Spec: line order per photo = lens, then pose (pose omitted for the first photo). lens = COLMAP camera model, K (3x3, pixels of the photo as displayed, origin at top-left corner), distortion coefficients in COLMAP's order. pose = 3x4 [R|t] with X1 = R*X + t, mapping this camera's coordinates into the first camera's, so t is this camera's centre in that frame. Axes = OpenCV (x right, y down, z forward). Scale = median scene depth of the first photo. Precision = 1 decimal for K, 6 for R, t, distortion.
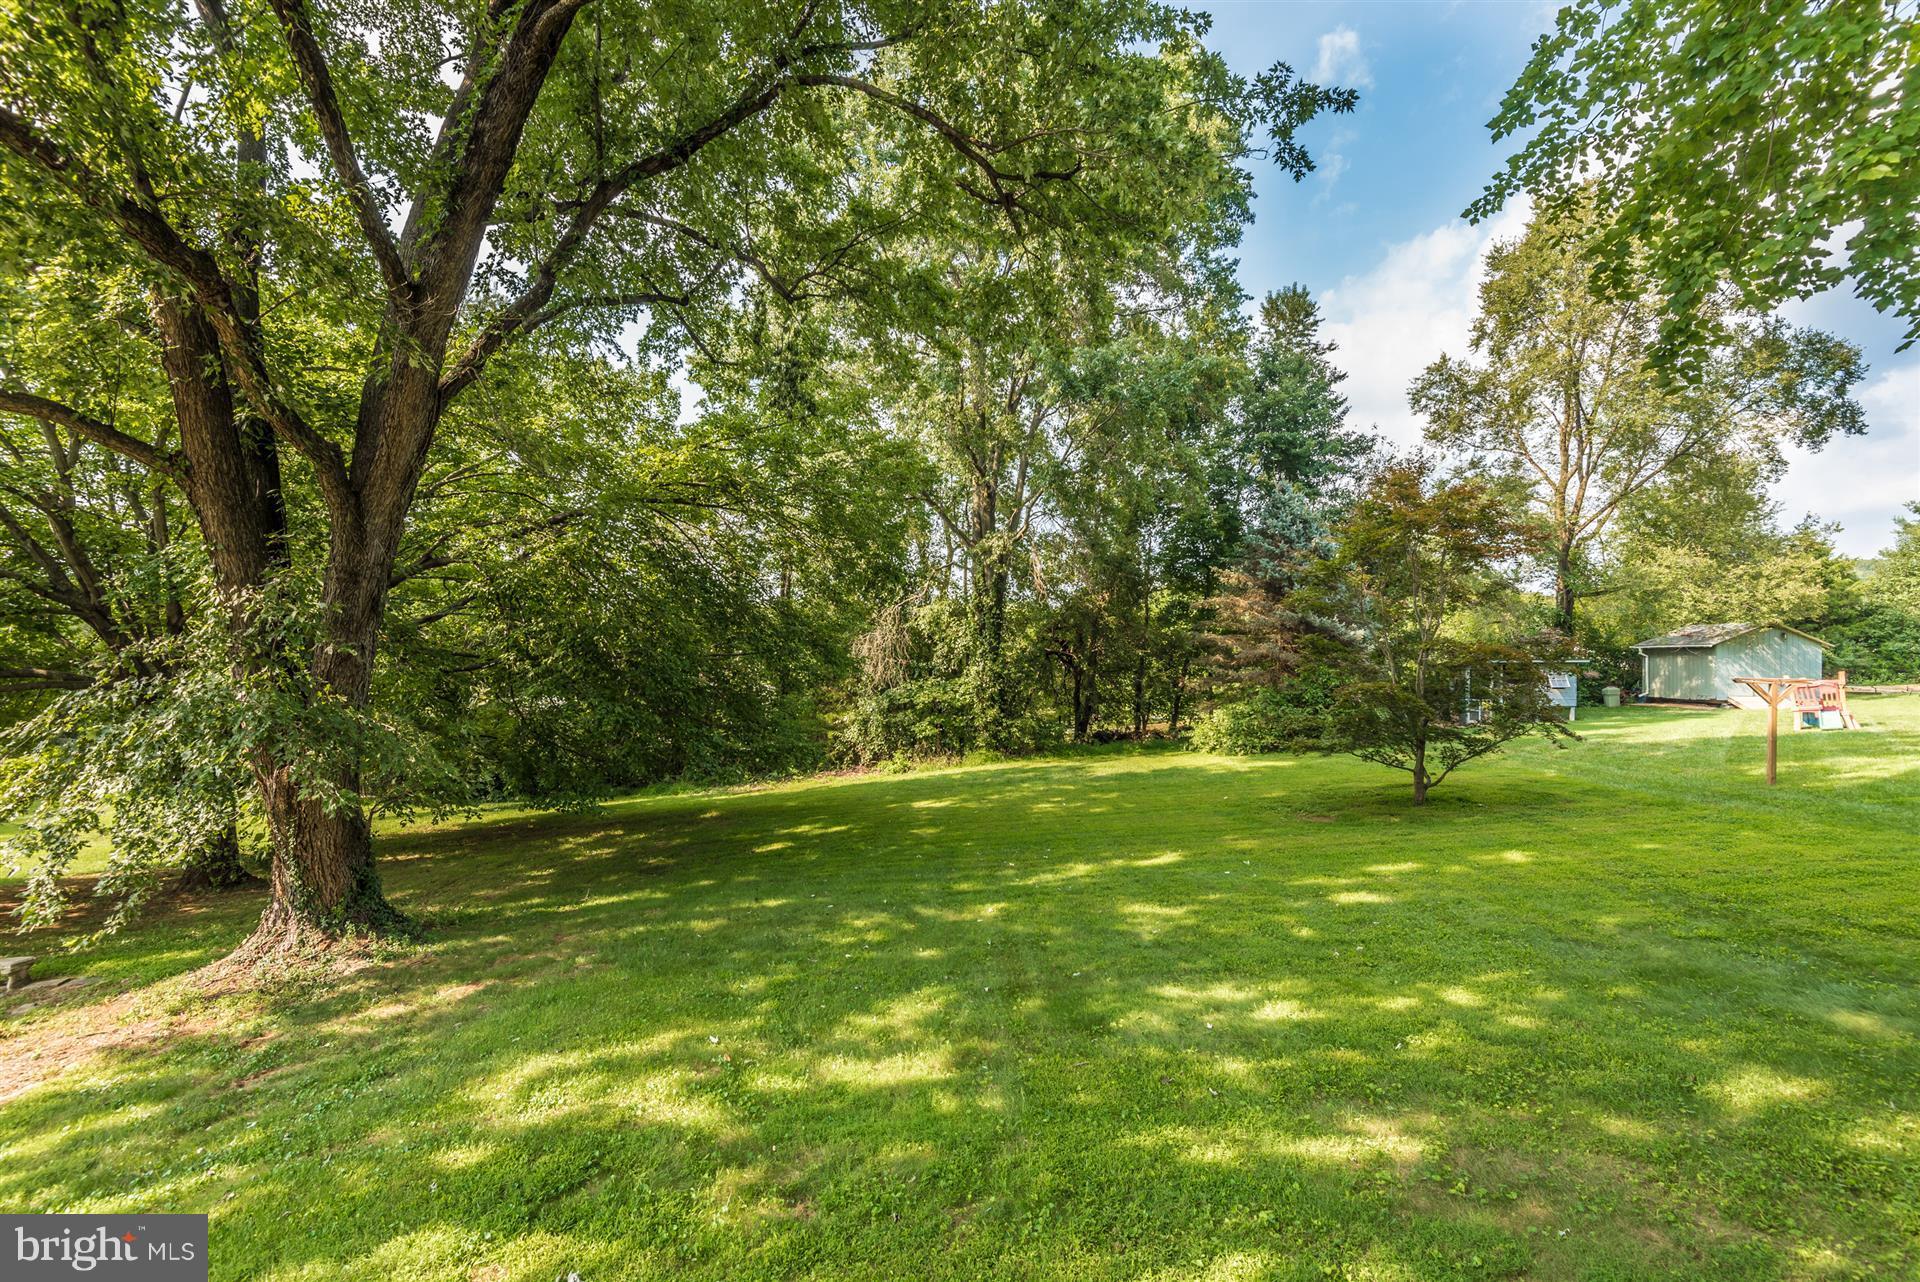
lens RADIAL K [[866.4, 0, 962.7], [0, 866.4, 637.9], [0, 0, 1]] dist [0.044134, -0.024034]
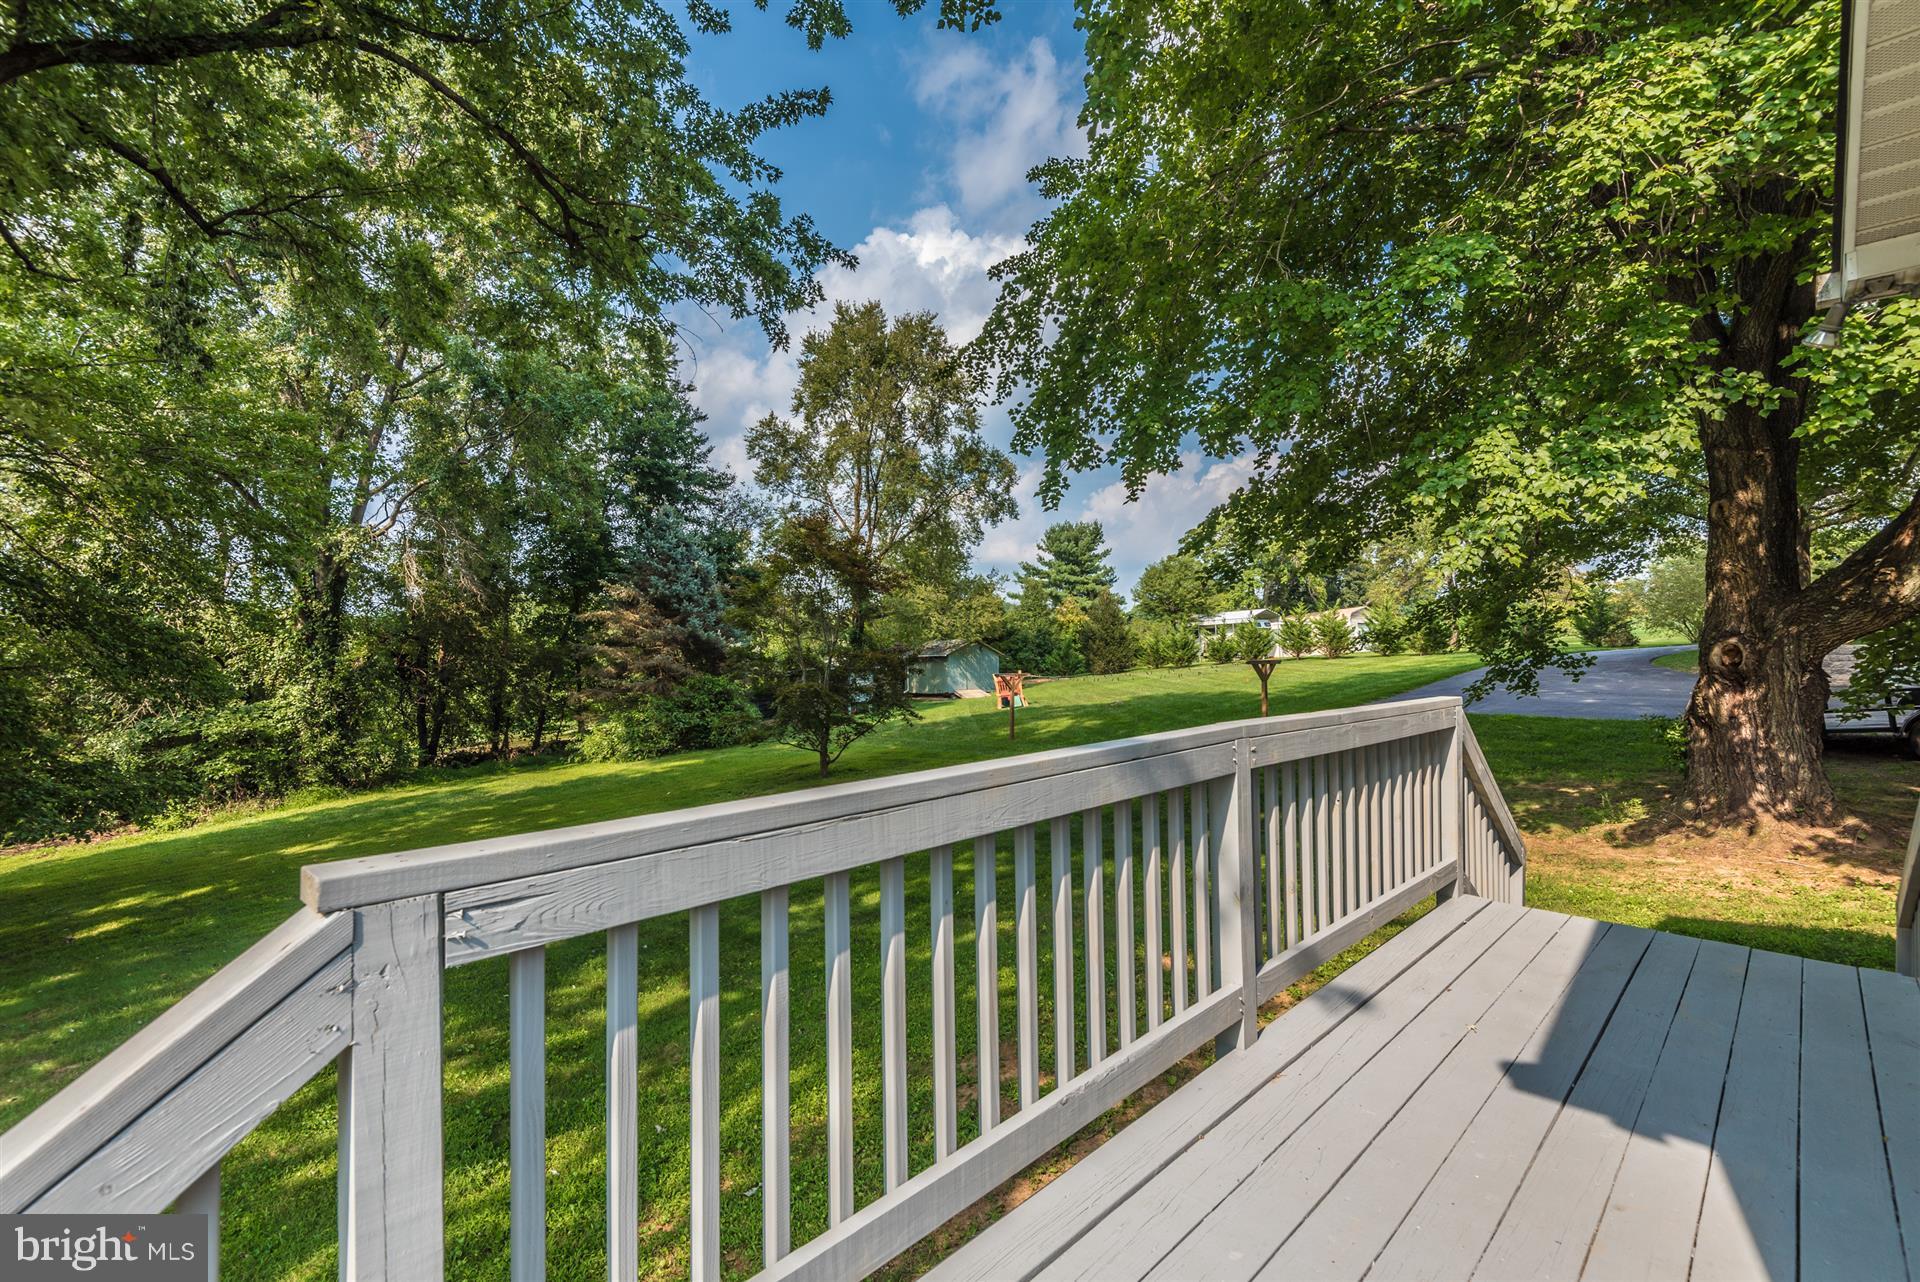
lens RADIAL K [[865.1, 0, 964.6], [0, 865.1, 638.4], [0, 0, 1]] dist [0.012667, -0.000640]
pose [[0.717986, 0.008531, 0.696006, -0.108518], [0.002901, 0.999880, -0.015248, 0.002644], [-0.696052, 0.012967, 0.717874, -0.029953]]
